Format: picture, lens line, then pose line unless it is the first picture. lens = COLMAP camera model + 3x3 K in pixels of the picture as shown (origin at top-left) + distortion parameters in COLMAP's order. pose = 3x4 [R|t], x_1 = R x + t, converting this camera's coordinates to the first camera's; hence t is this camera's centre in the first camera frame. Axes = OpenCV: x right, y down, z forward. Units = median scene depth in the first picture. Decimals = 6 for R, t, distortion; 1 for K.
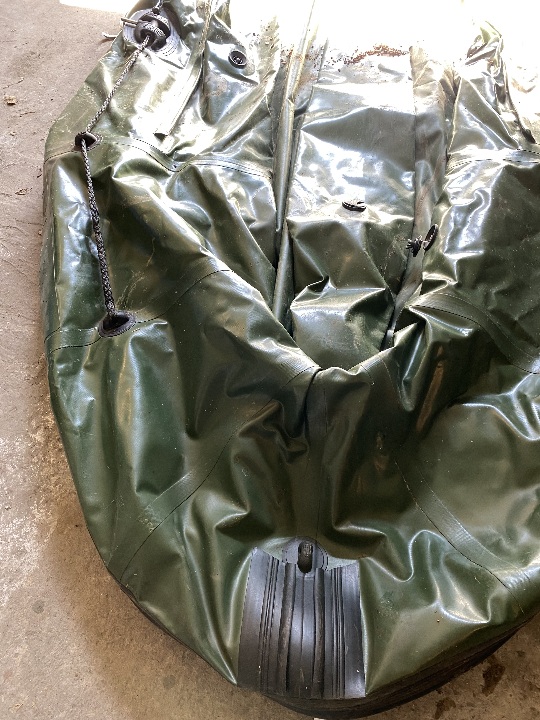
lens RADIAL K [[550.4, 0, 270.0], [0, 550.4, 360.0], [0, 0, 1]] dist [0.048139, -0.067081]
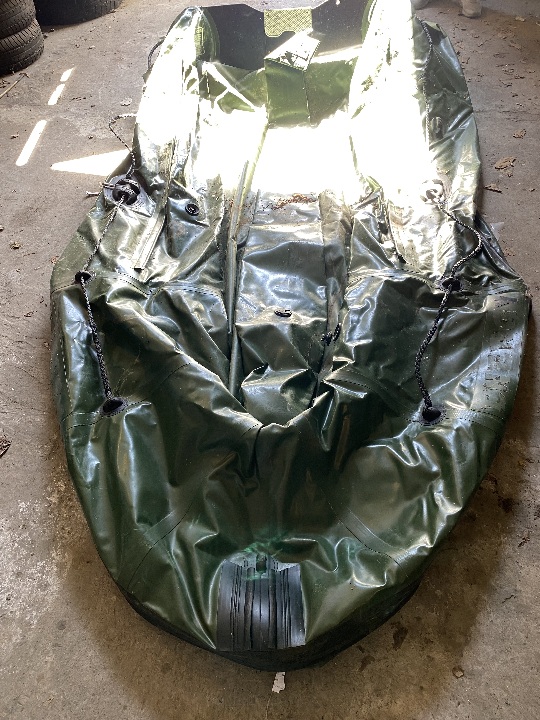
lens RADIAL K [[550.4, 0, 270.0], [0, 550.4, 360.0], [0, 0, 1]] dist [0.048139, -0.067081]
pose [[0.995422, -0.059796, 0.074566, 0.010545], [0.071673, 0.983102, -0.168442, 0.077143], [-0.063234, 0.173015, 0.982887, -0.377827]]
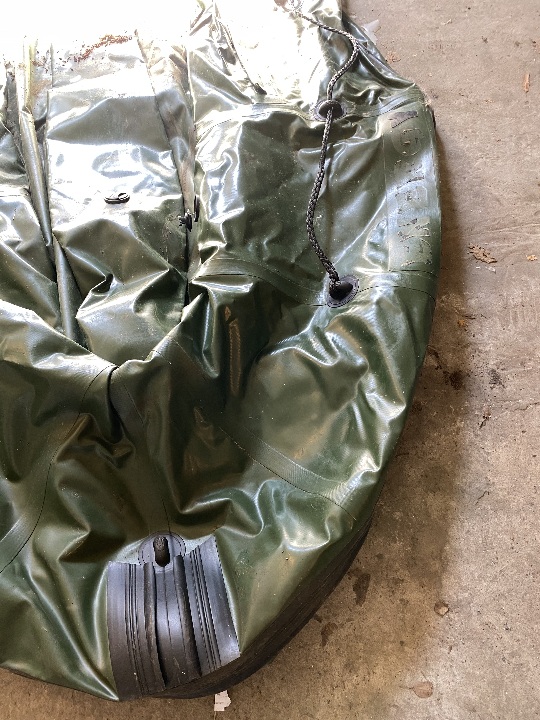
lens RADIAL K [[550.4, 0, 270.0], [0, 550.4, 360.0], [0, 0, 1]] dist [0.048139, -0.067081]
pose [[0.926739, -0.327269, 0.184526, 0.146026], [0.324703, 0.944753, 0.044836, 0.042055], [-0.189005, 0.018365, 0.981804, -0.018560]]
